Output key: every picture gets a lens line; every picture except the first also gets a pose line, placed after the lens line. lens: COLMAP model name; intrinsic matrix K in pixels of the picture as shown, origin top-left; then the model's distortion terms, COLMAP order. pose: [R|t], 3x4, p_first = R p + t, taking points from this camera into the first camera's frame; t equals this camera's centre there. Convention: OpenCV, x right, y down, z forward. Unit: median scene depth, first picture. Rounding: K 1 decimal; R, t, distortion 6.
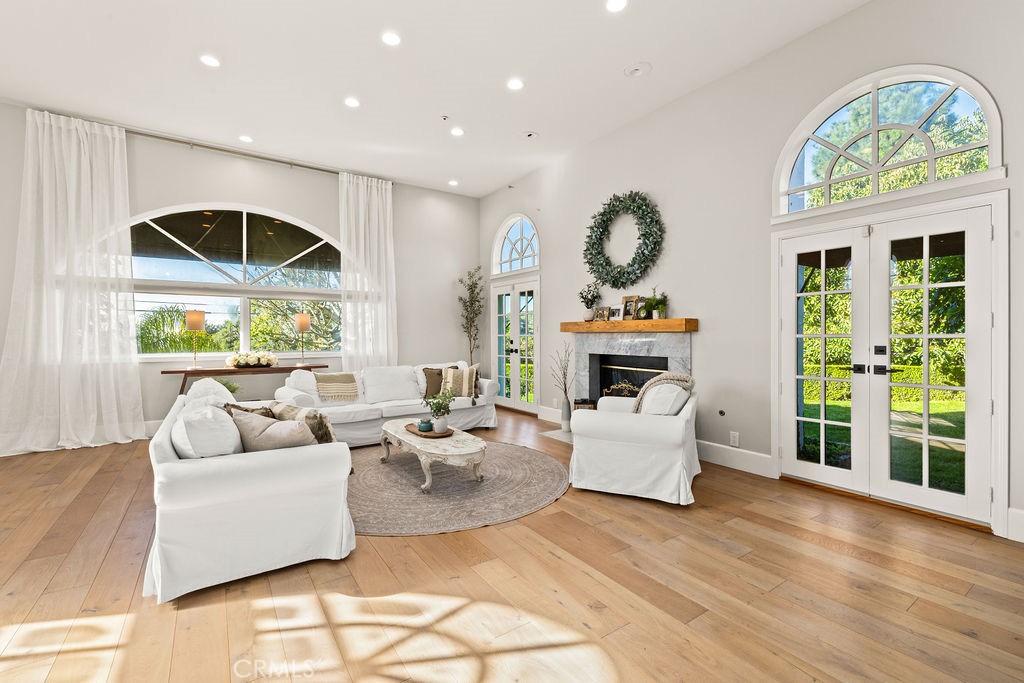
lens RADIAL K [[433.3, 0, 506.8], [0, 433.3, 341.4], [0, 0, 1]] dist [0.002621, -0.000432]
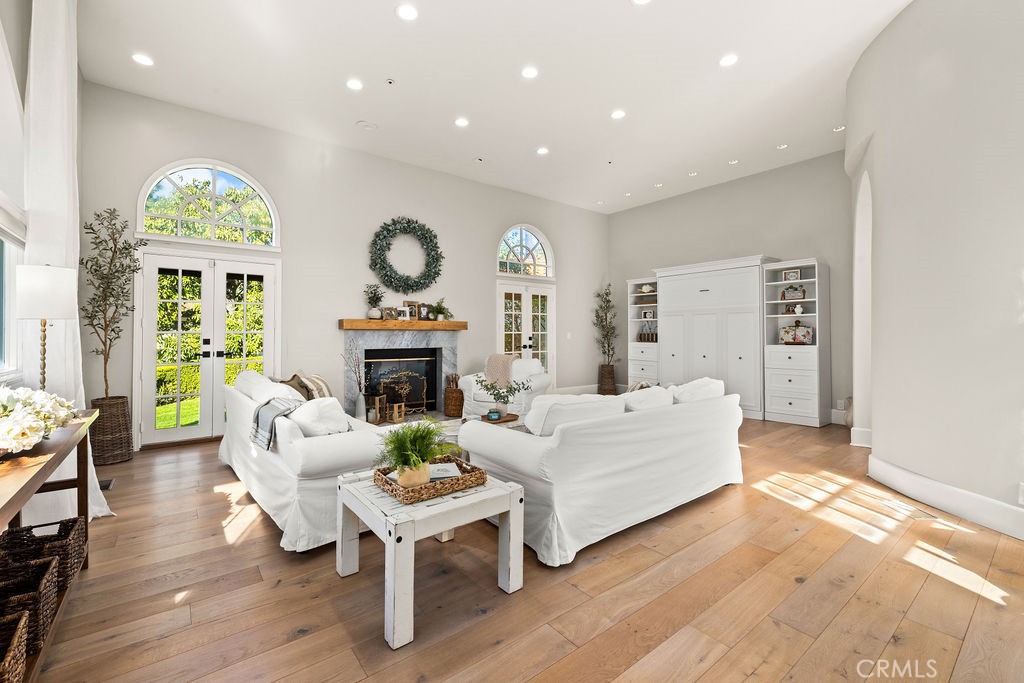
lens RADIAL K [[433.3, 0, 506.3], [0, 433.3, 333.7], [0, 0, 1]] dist [0.002621, -0.000432]
pose [[-0.052301, -0.001215, 0.998631, -1.004644], [0.014303, 0.999896, 0.001966, -0.008498], [-0.998529, 0.014387, -0.052278, 0.809205]]
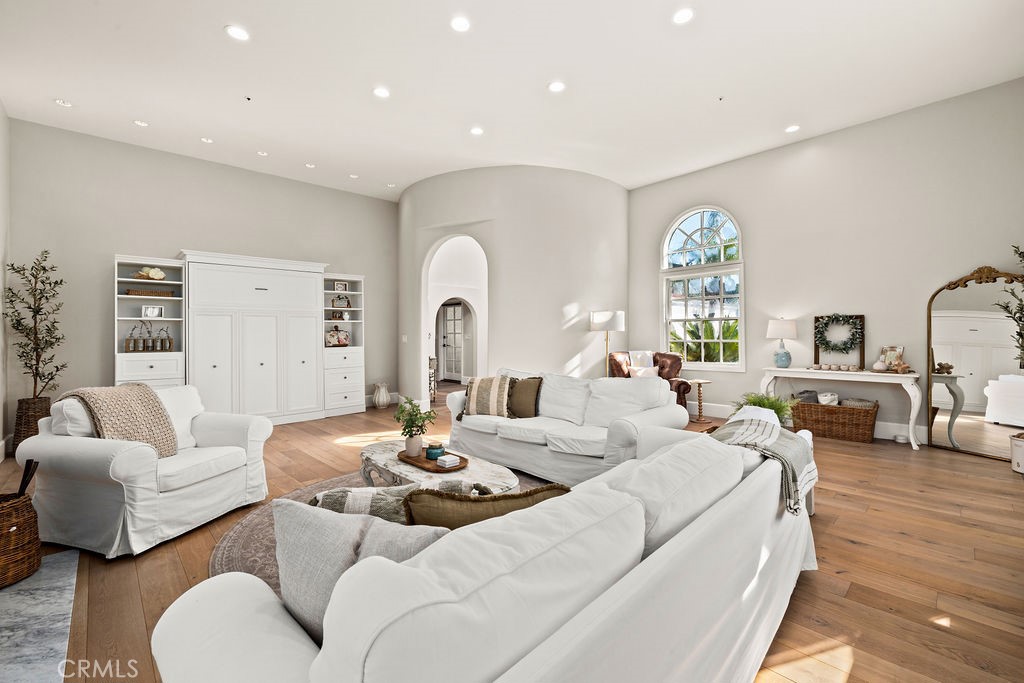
lens RADIAL K [[433.3, 0, 503.5], [0, 433.3, 337.3], [0, 0, 1]] dist [0.002621, -0.000432]
pose [[-0.989599, 0.010788, -0.143446, -0.165924], [0.007963, 0.999763, 0.020255, -0.017743], [0.143631, 0.018902, -0.989451, 1.399425]]
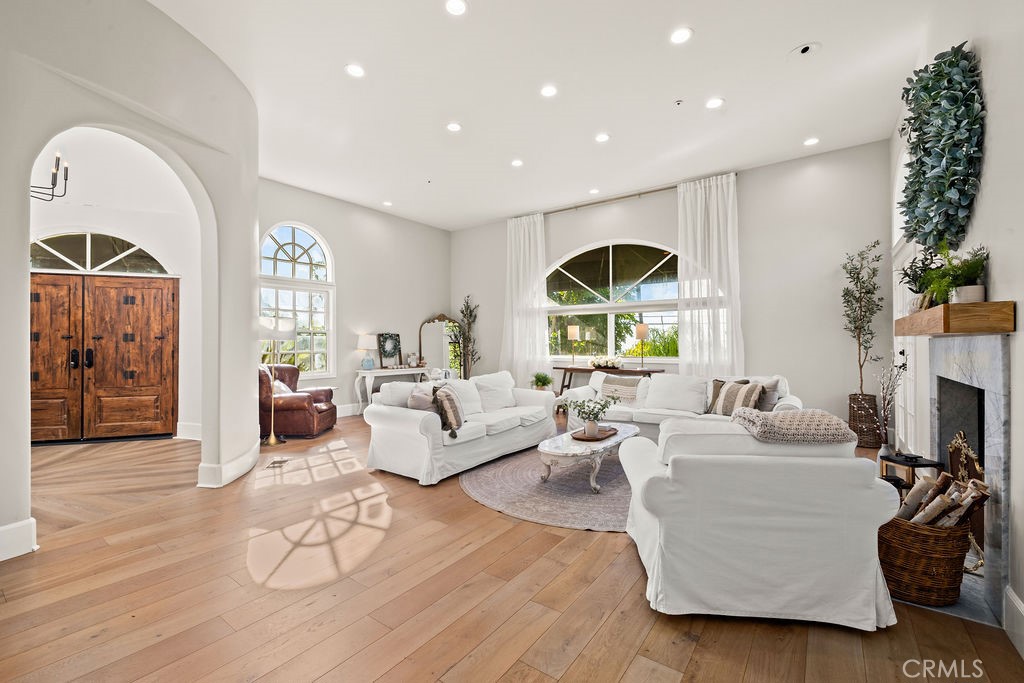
lens RADIAL K [[433.3, 0, 521.2], [0, 433.3, 341.1], [0, 0, 1]] dist [0.002621, -0.000432]
pose [[0.366096, -0.009913, -0.930524, 0.566239], [-0.012723, 0.999796, -0.015657, 0.004305], [0.930490, 0.017571, 0.365895, 0.361039]]
